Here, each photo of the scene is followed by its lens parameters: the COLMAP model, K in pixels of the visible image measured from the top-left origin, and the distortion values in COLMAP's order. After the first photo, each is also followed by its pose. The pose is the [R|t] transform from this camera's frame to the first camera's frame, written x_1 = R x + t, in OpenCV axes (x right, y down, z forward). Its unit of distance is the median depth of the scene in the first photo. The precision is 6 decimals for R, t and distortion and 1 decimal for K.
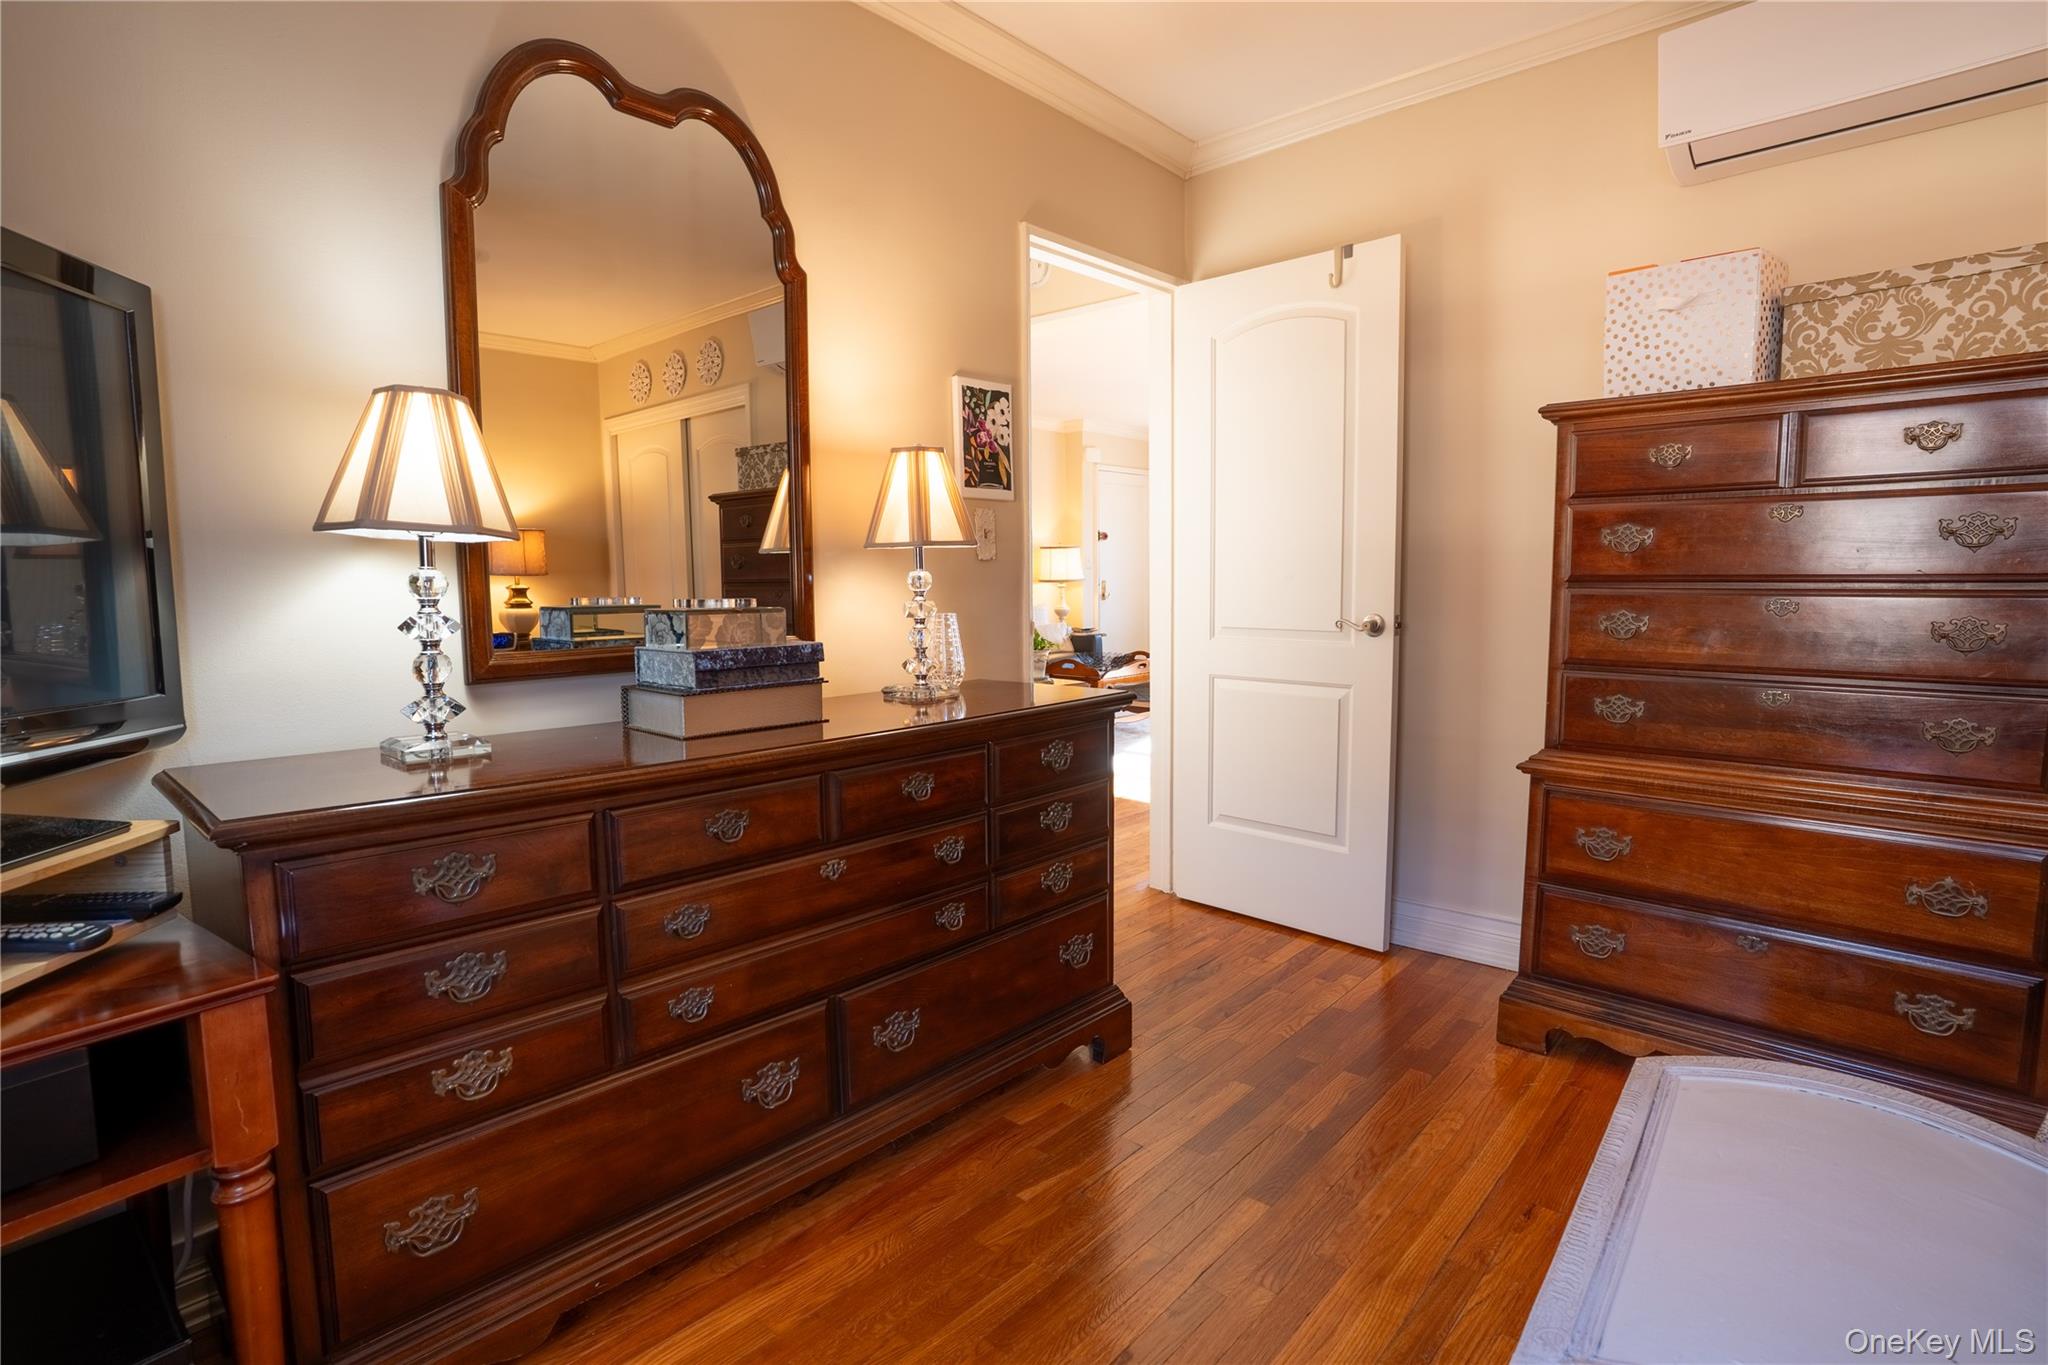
lens RADIAL K [[966.9, 0, 1015.9], [0, 966.9, 679.7], [0, 0, 1]] dist [-0.000330, -0.000175]
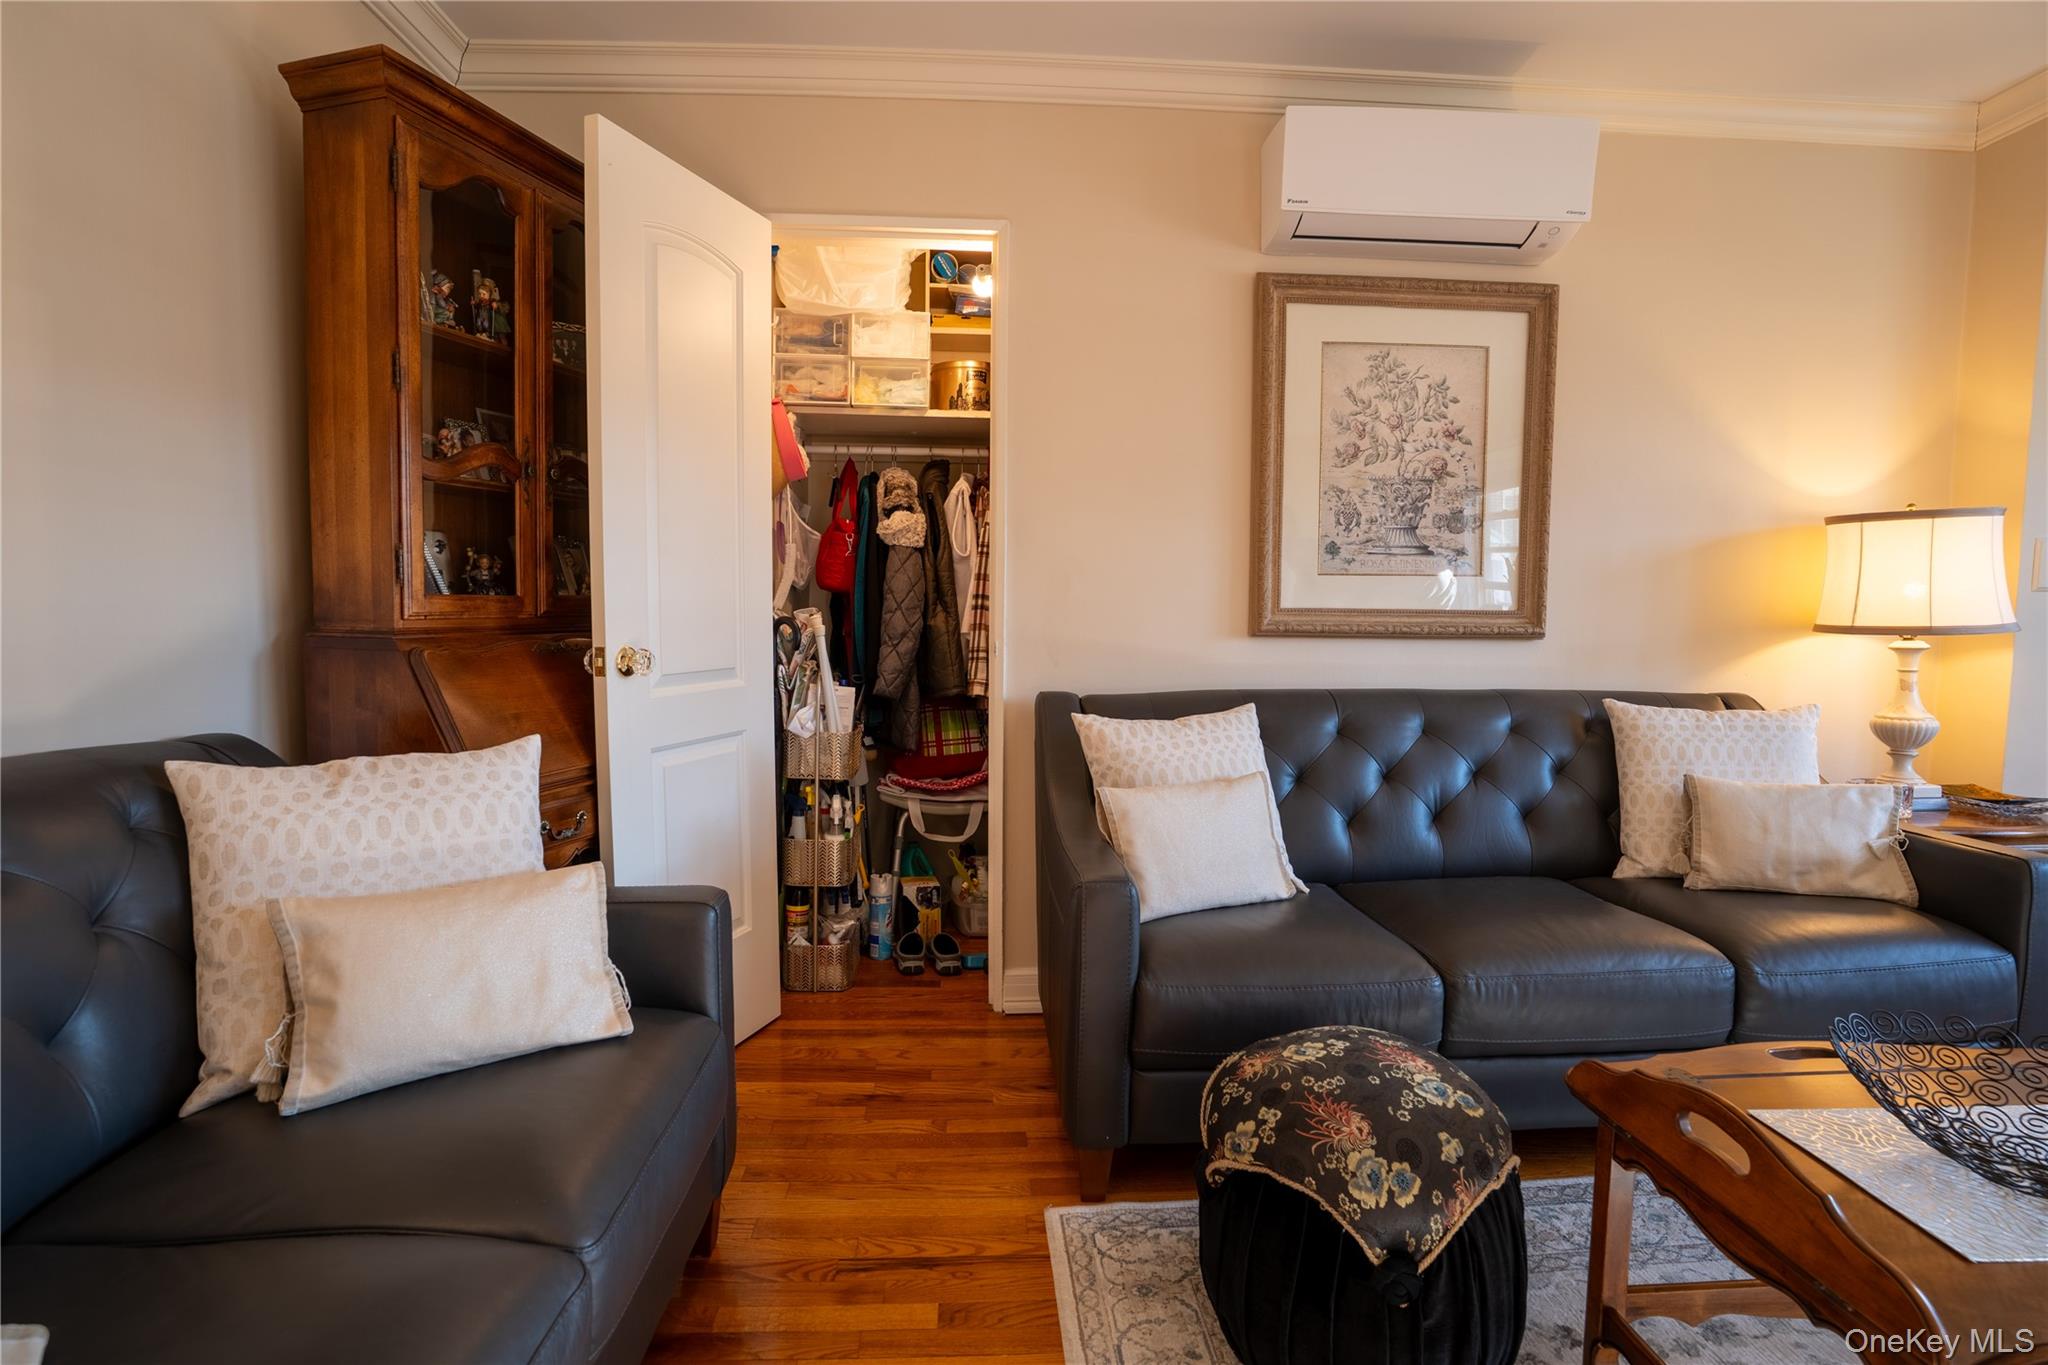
lens RADIAL K [[1004.2, 0, 1021.3], [0, 1004.2, 680.3], [0, 0, 1]] dist [-0.077002, 0.034325]
pose [[0.719971, 0.065960, -0.690863, 0.055244], [-0.090575, 0.995889, 0.000691, -0.060754], [0.688069, 0.062078, 0.722986, 0.586564]]
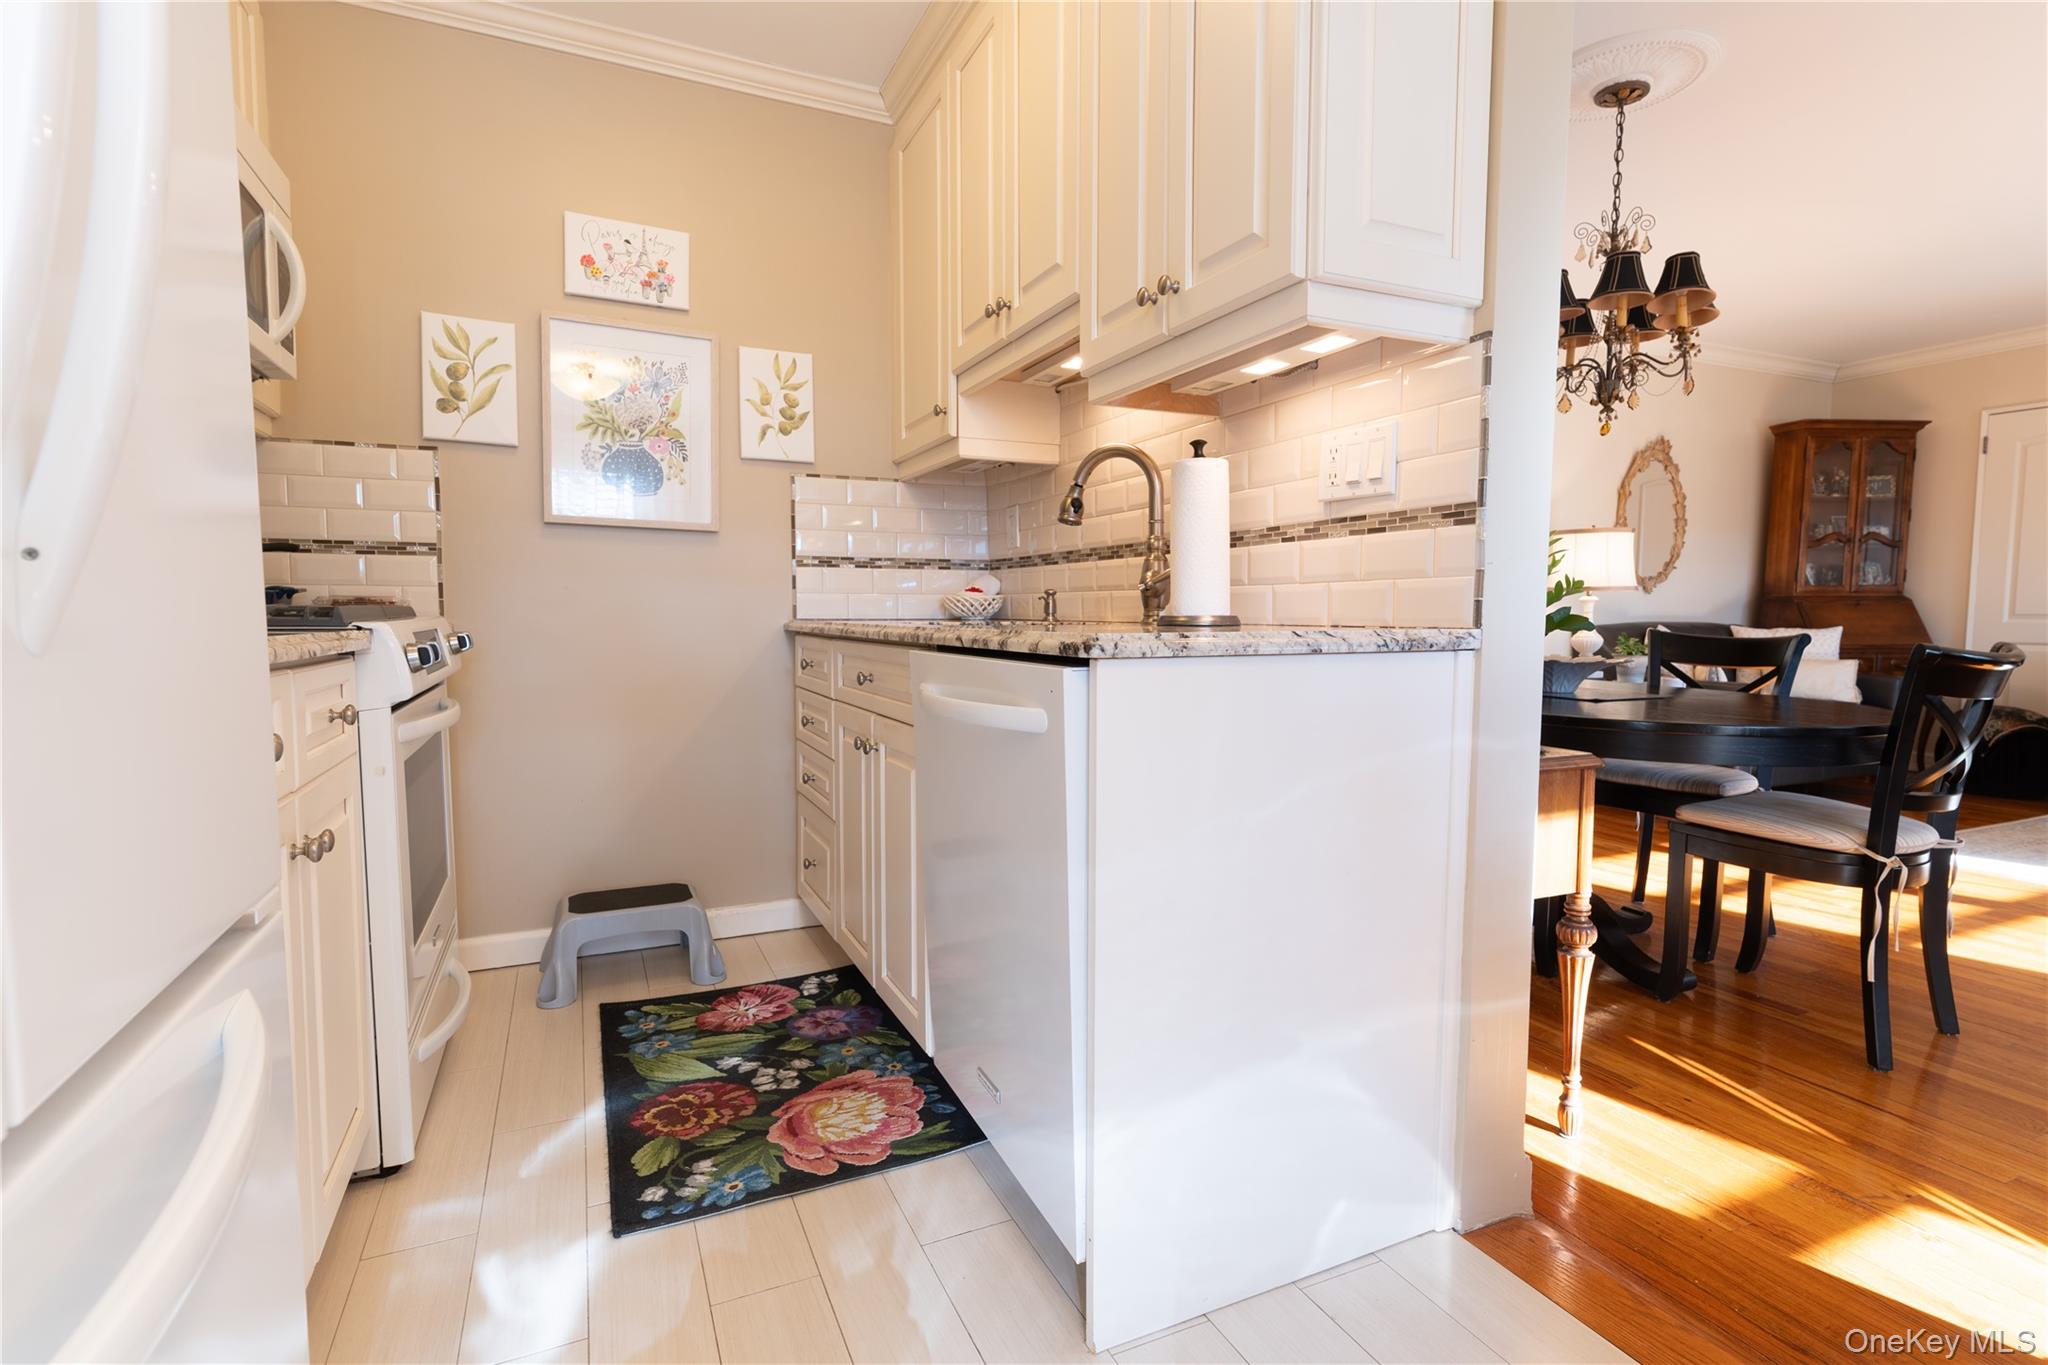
lens RADIAL K [[985.0, 0, 1024.0], [0, 985.0, 682.5], [0, 0, 1]] dist [0.002237, 0.001029]
pose [[-0.384185, 0.079021, -0.919868, 0.628560], [-0.099966, 0.986913, 0.126531, -0.034236], [0.917828, 0.140567, -0.371258, 0.424530]]
